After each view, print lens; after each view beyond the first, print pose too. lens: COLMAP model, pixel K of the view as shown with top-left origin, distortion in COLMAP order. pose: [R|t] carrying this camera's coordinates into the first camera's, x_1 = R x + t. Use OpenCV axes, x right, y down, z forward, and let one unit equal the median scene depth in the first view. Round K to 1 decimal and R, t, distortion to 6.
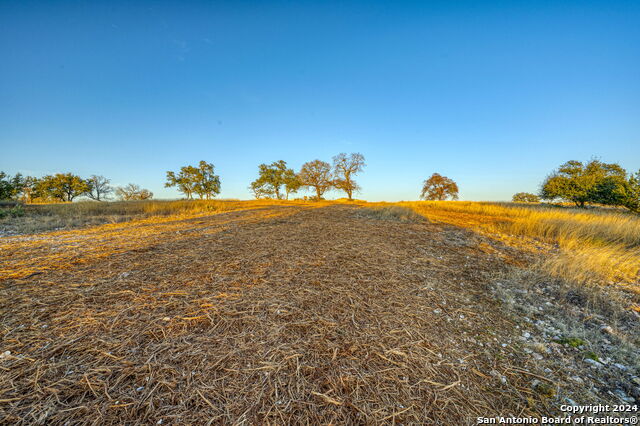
lens RADIAL K [[247.5, 0, 316.6], [0, 247.5, 211.2], [0, 0, 1]] dist [-0.007164, 0.000349]
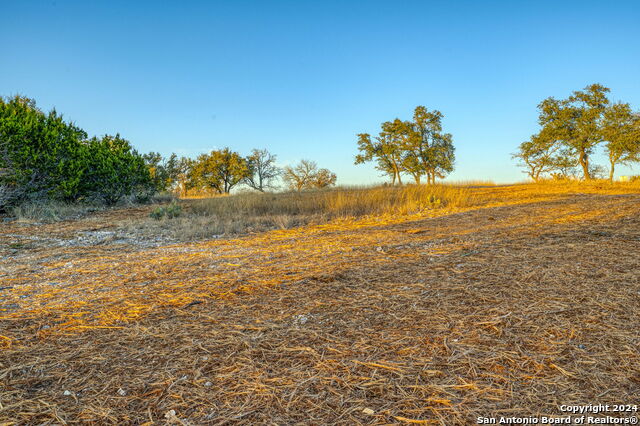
lens RADIAL K [[247.5, 0, 318.3], [0, 247.5, 209.3], [0, 0, 1]] dist [-0.007164, 0.000349]
pose [[0.878202, 0.050107, -0.475658, -0.434766], [0.014998, 0.991123, 0.132098, -0.072949], [0.478055, -0.123143, 0.869655, 0.490250]]
